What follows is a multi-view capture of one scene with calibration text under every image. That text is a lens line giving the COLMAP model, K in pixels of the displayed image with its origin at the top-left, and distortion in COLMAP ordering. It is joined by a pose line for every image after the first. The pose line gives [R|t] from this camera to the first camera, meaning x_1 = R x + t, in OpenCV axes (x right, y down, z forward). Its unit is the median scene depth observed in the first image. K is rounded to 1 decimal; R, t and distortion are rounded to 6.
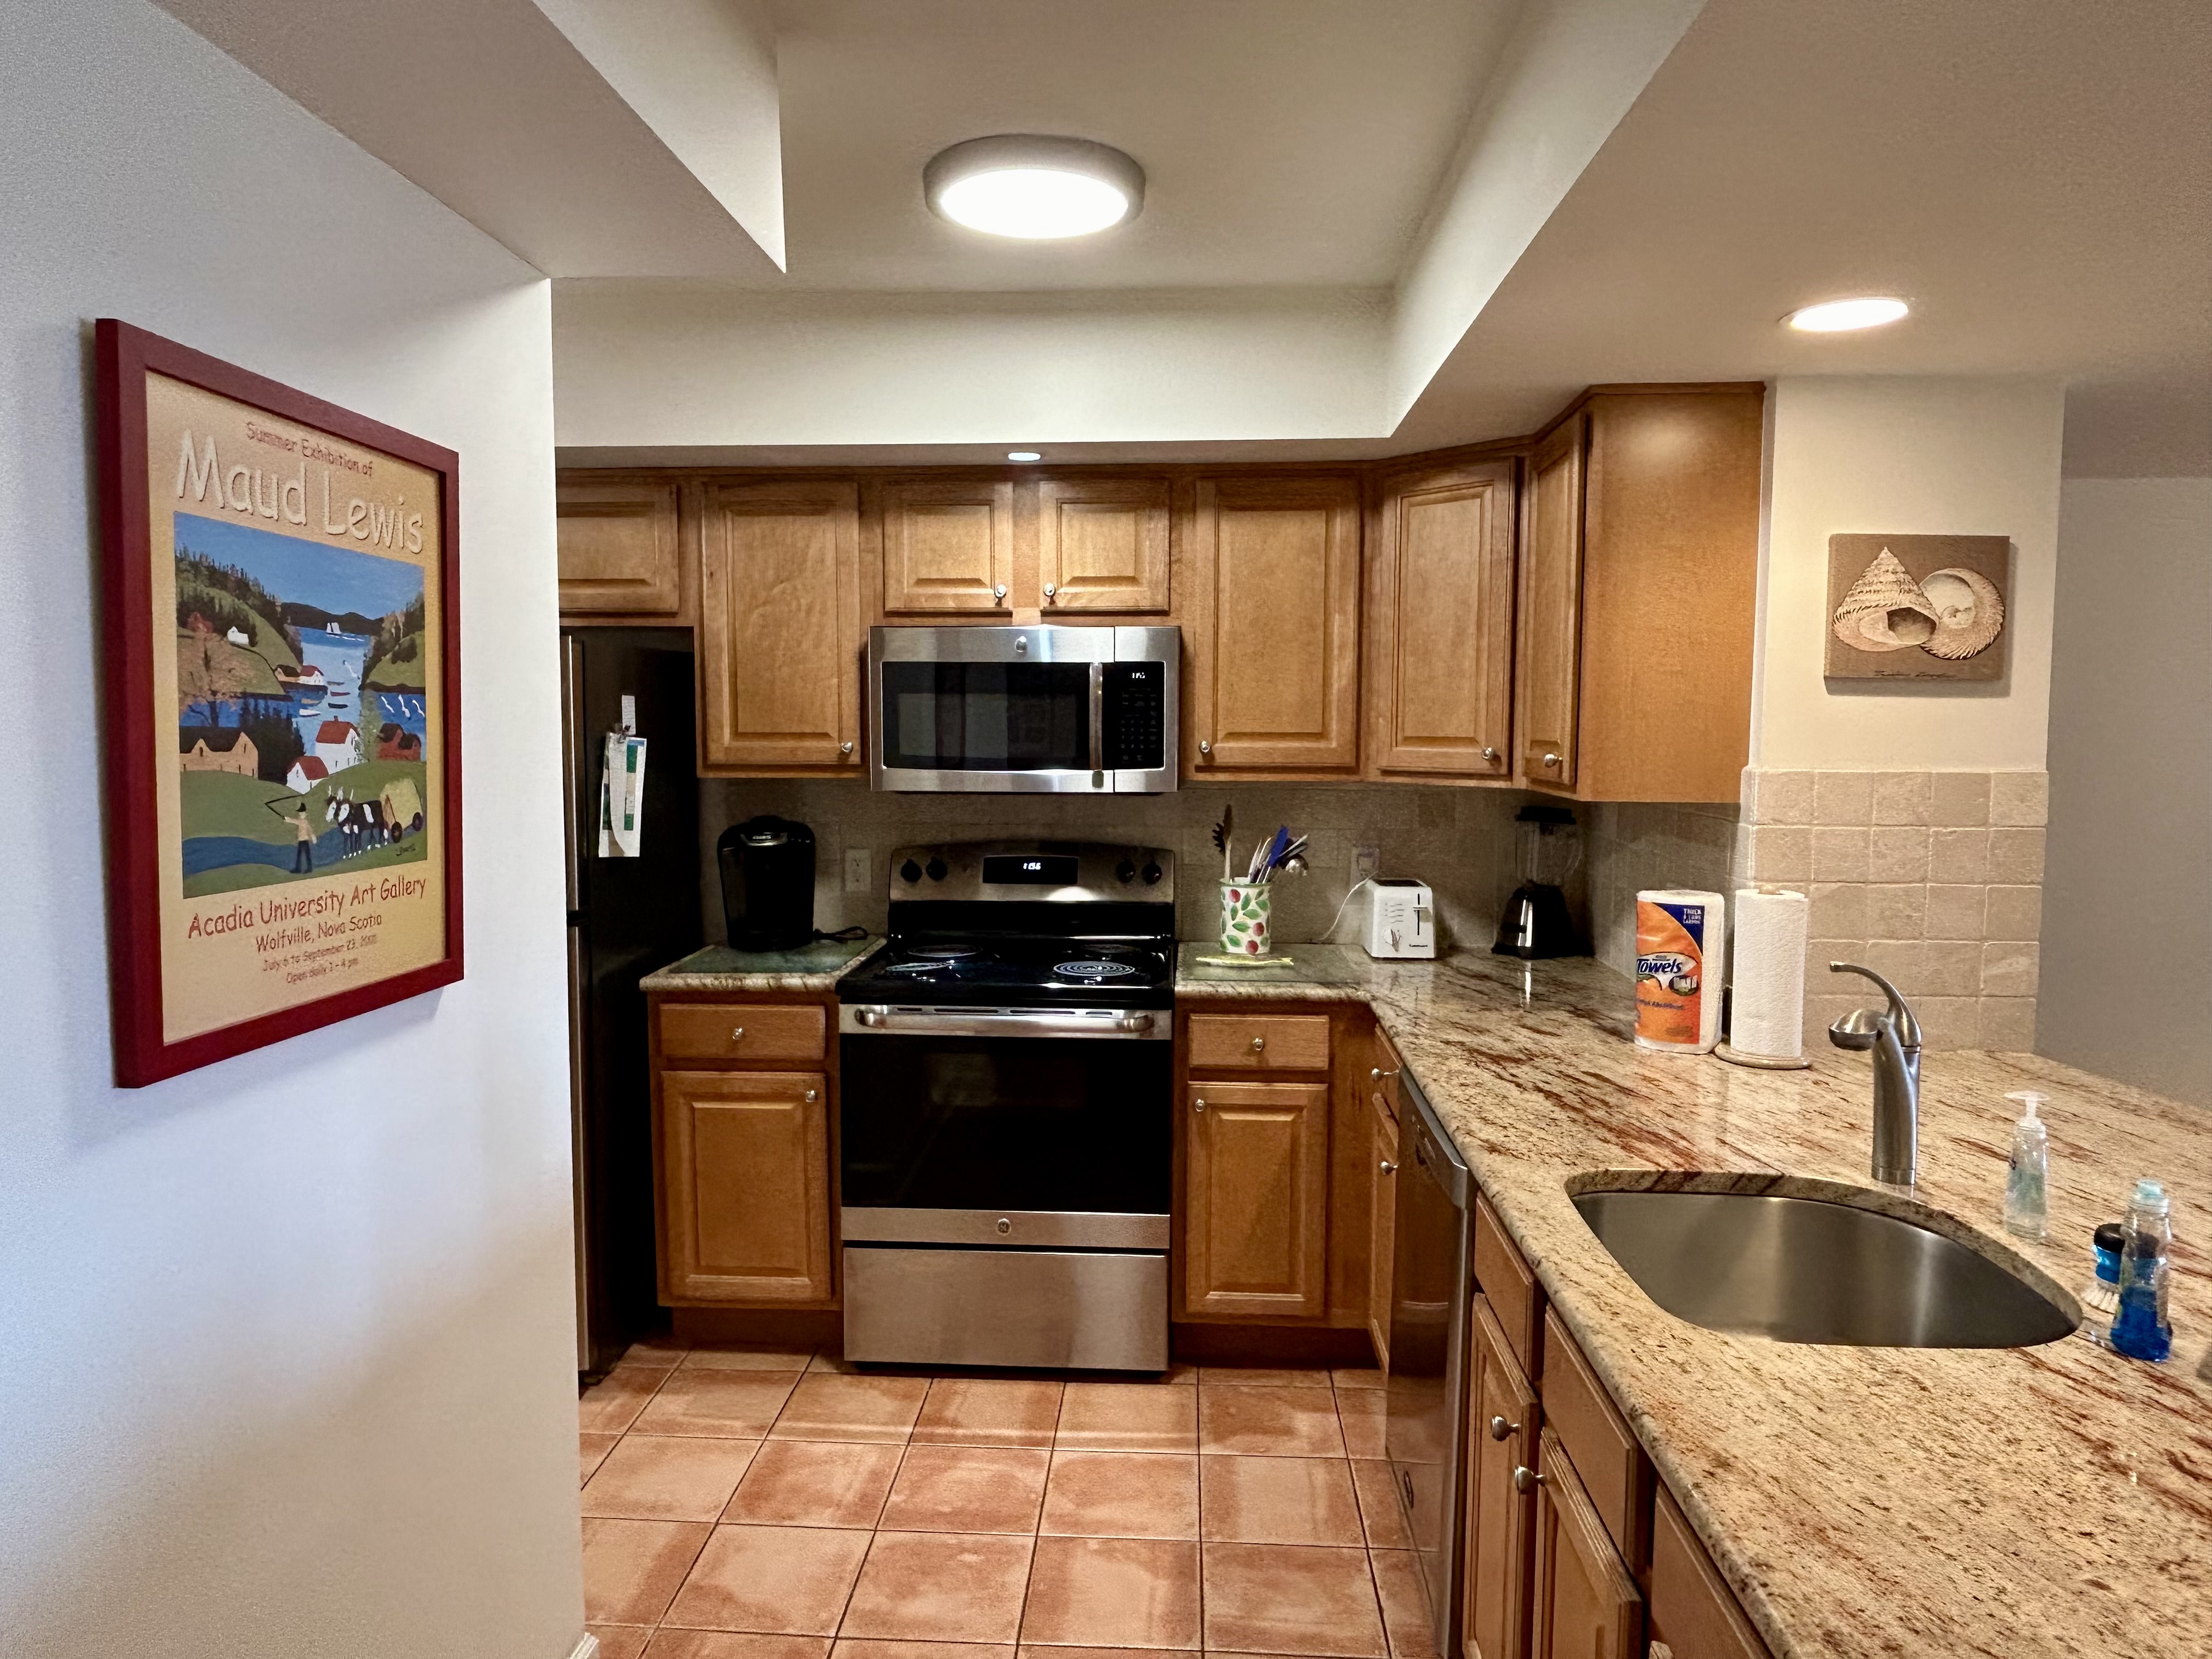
lens RADIAL K [[1386.3, 0, 1089.6], [0, 1386.3, 822.6], [0, 0, 1]] dist [-0.001763, -0.002853]
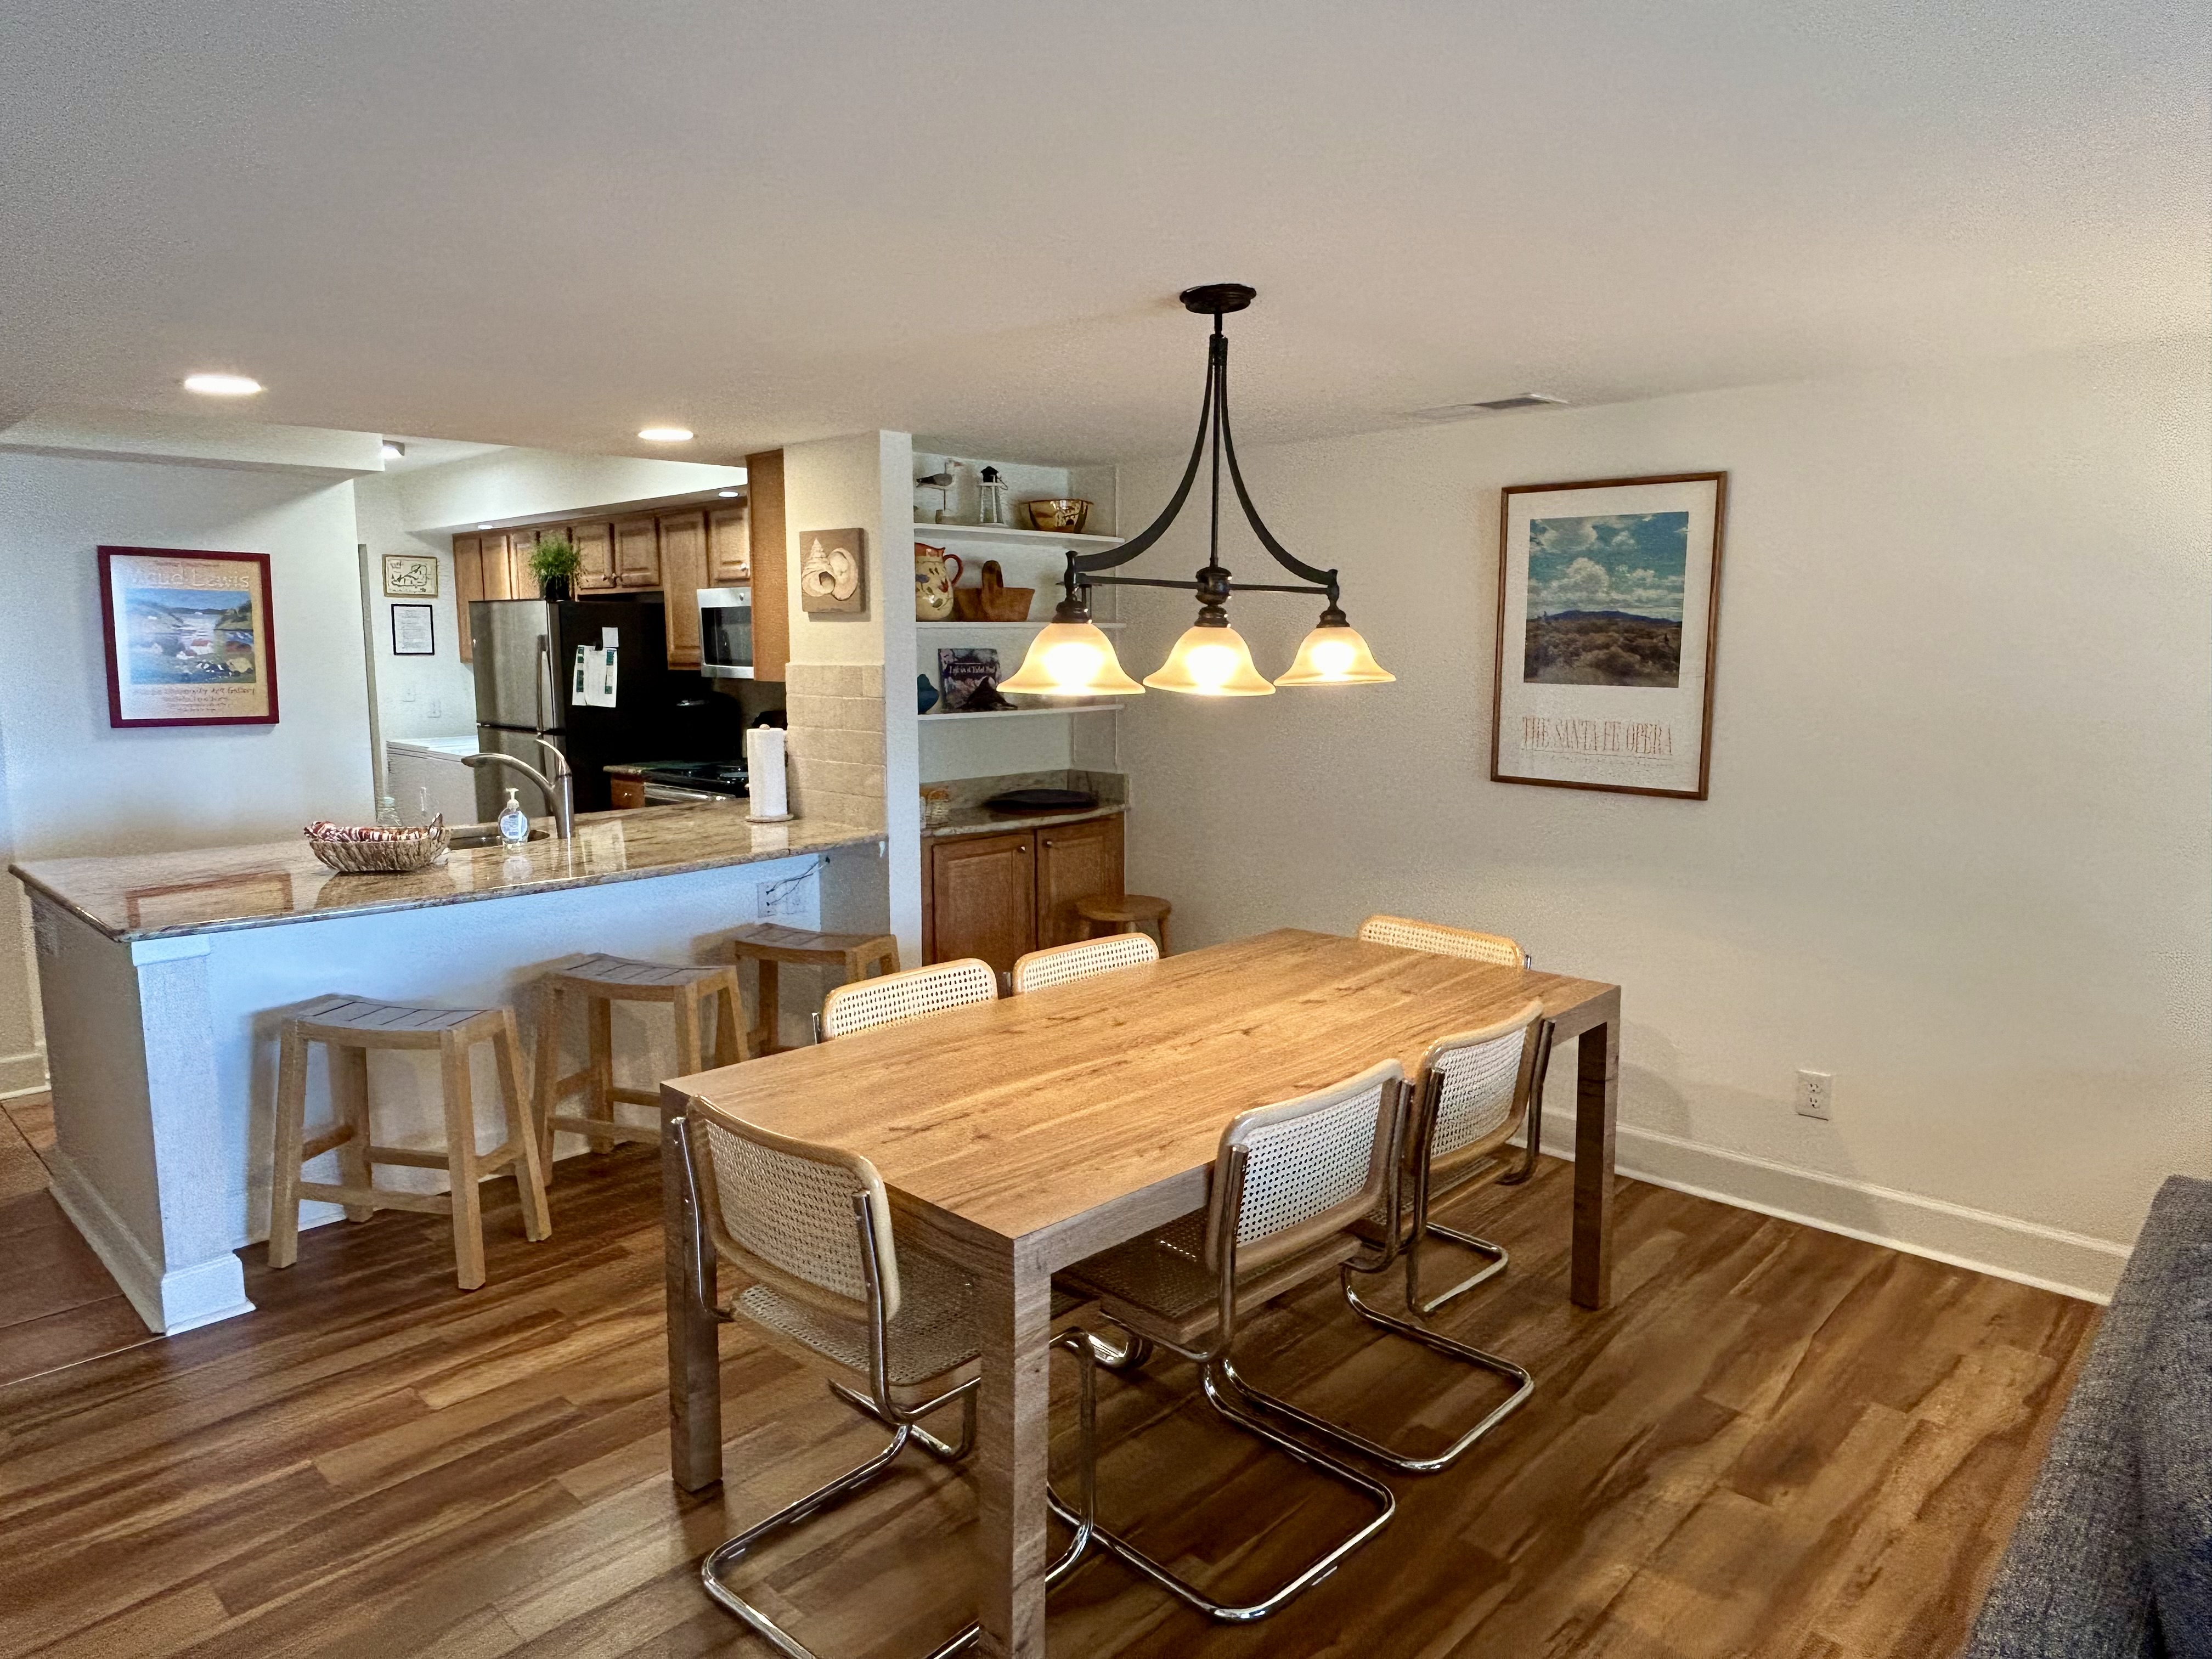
lens RADIAL K [[1386.3, 0, 1085.7], [0, 1386.3, 824.3], [0, 0, 1]] dist [-0.001763, -0.002853]
pose [[0.763090, 0.079871, -0.641338, 1.596366], [-0.043145, 0.996416, 0.072756, 0.018594], [0.644851, -0.027849, 0.763801, -0.115591]]
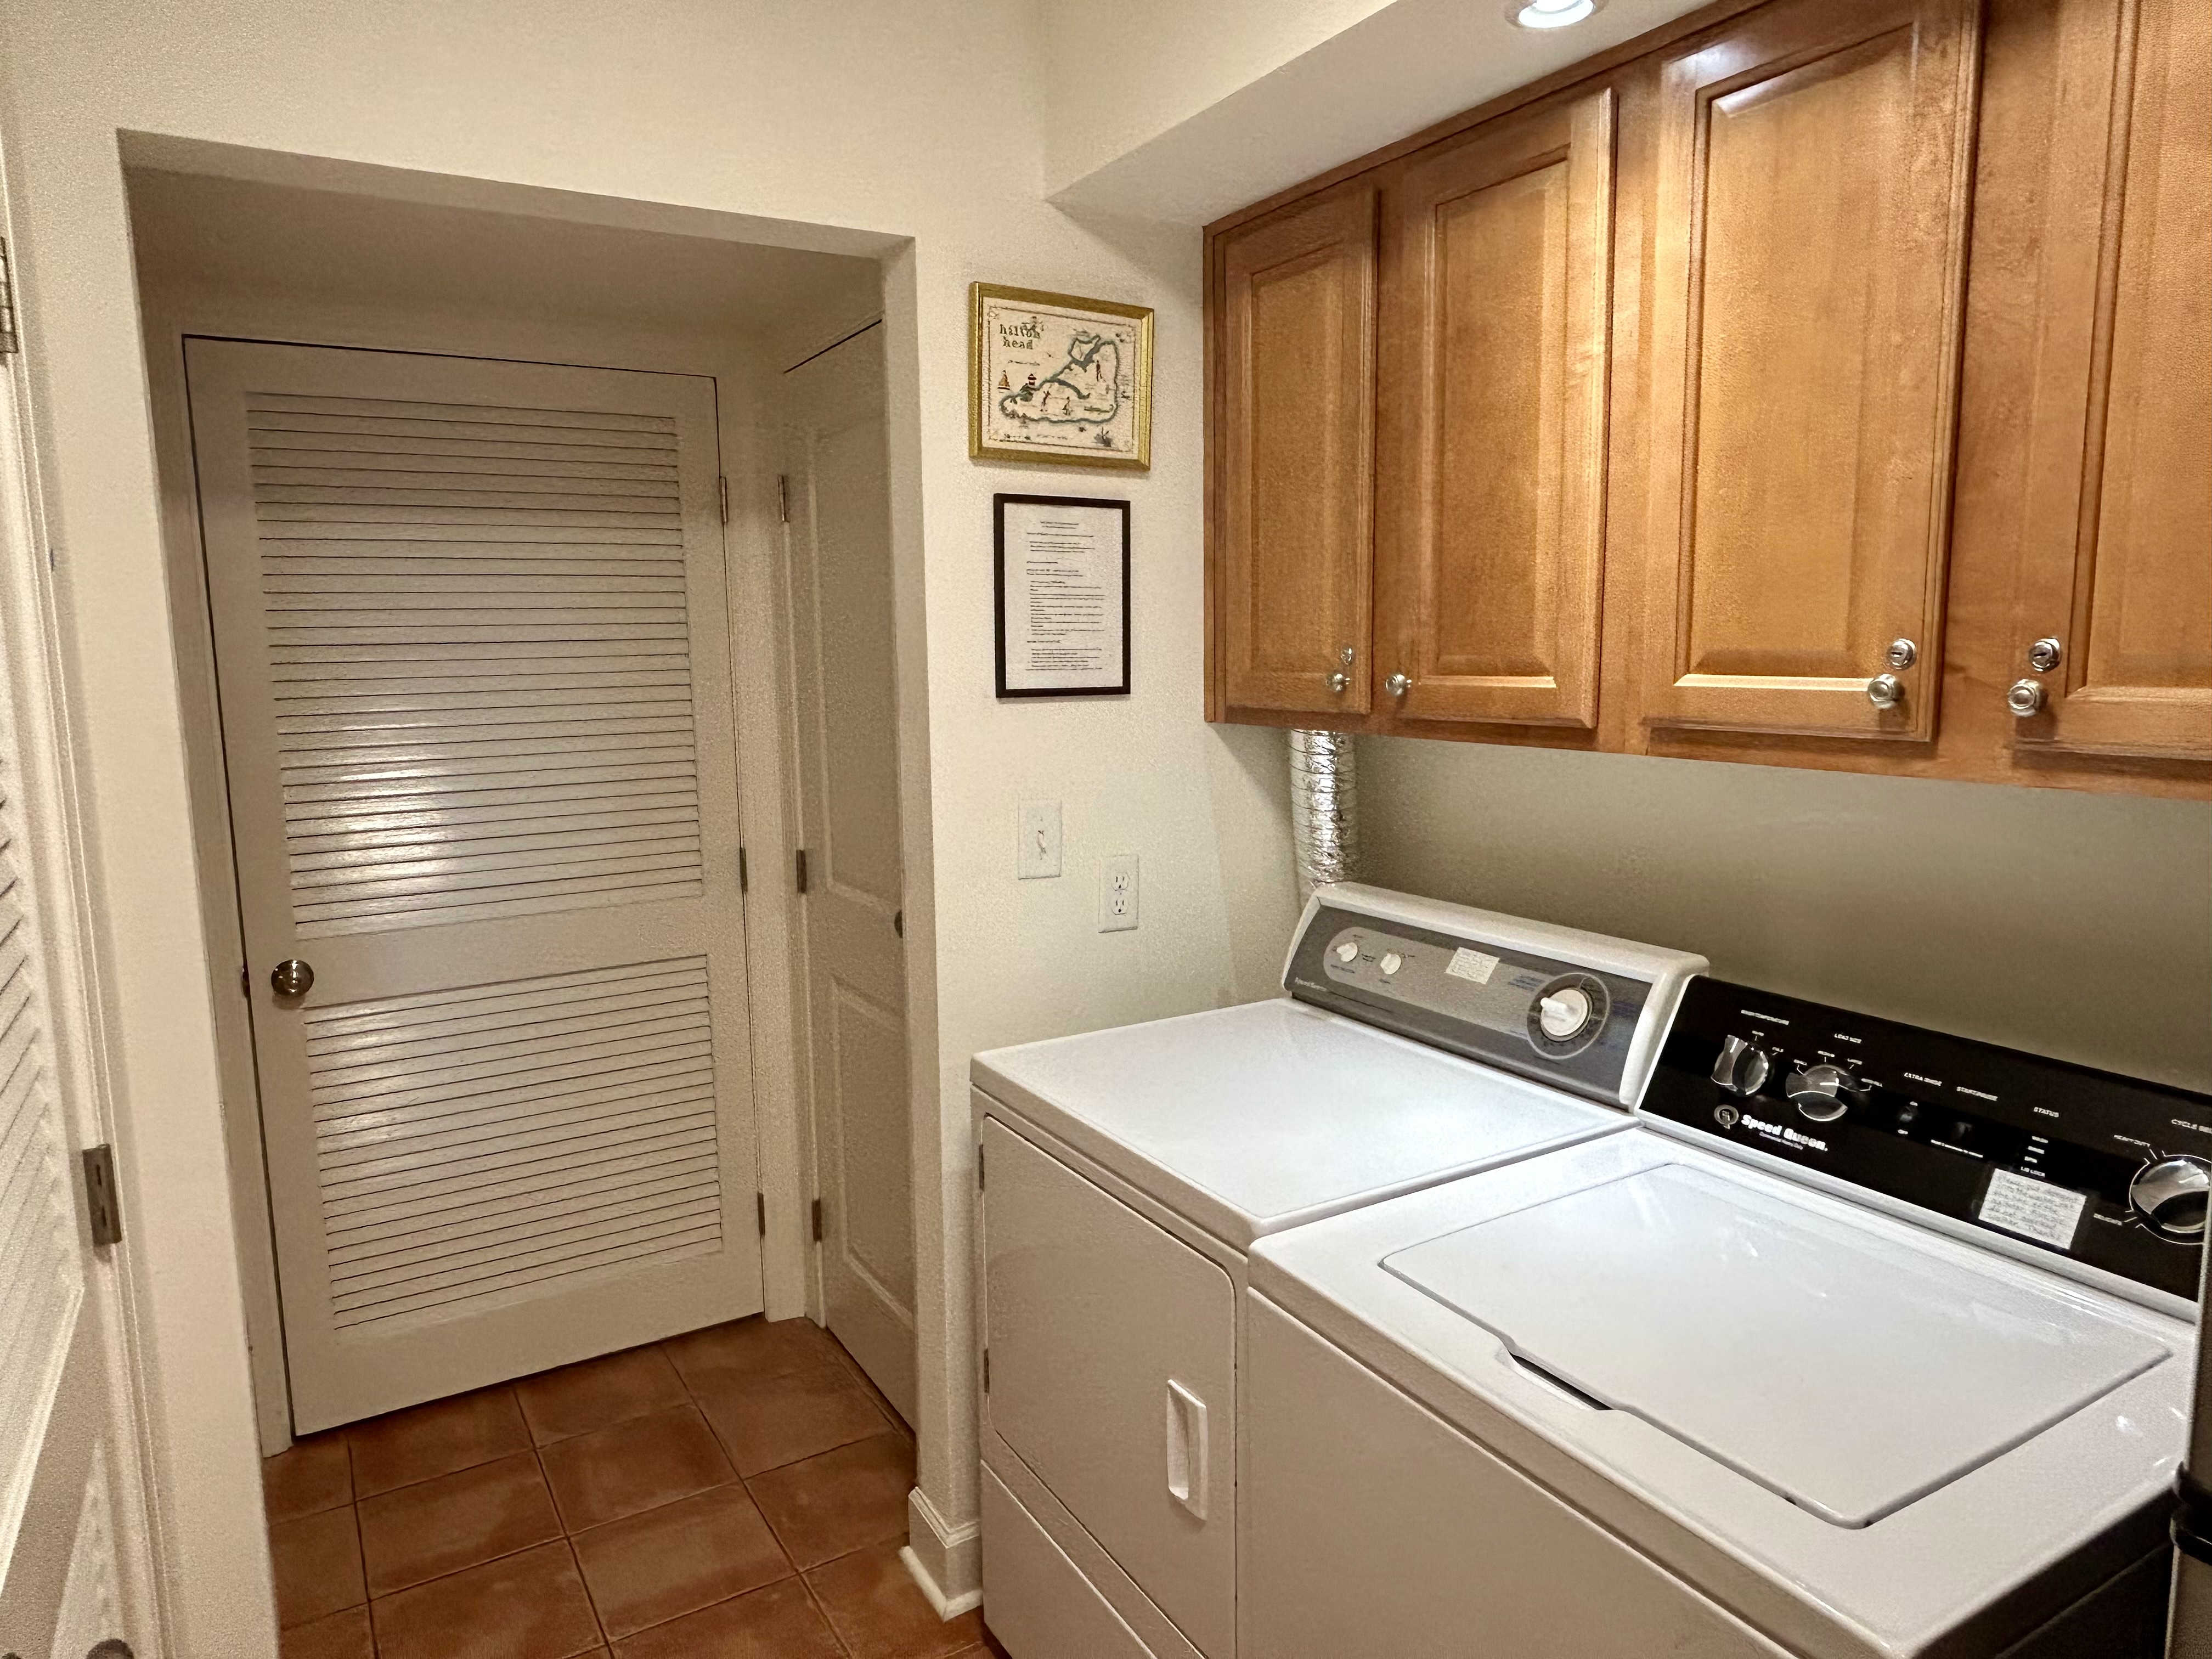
lens RADIAL K [[1386.3, 0, 1091.5], [0, 1386.3, 831.2], [0, 0, 1]] dist [-0.001763, -0.002853]
pose [[0.571467, 0.101577, -0.814314, -0.551562], [-0.047799, 0.994745, 0.090540, -0.052602], [0.819231, -0.012818, 0.573320, 0.714580]]
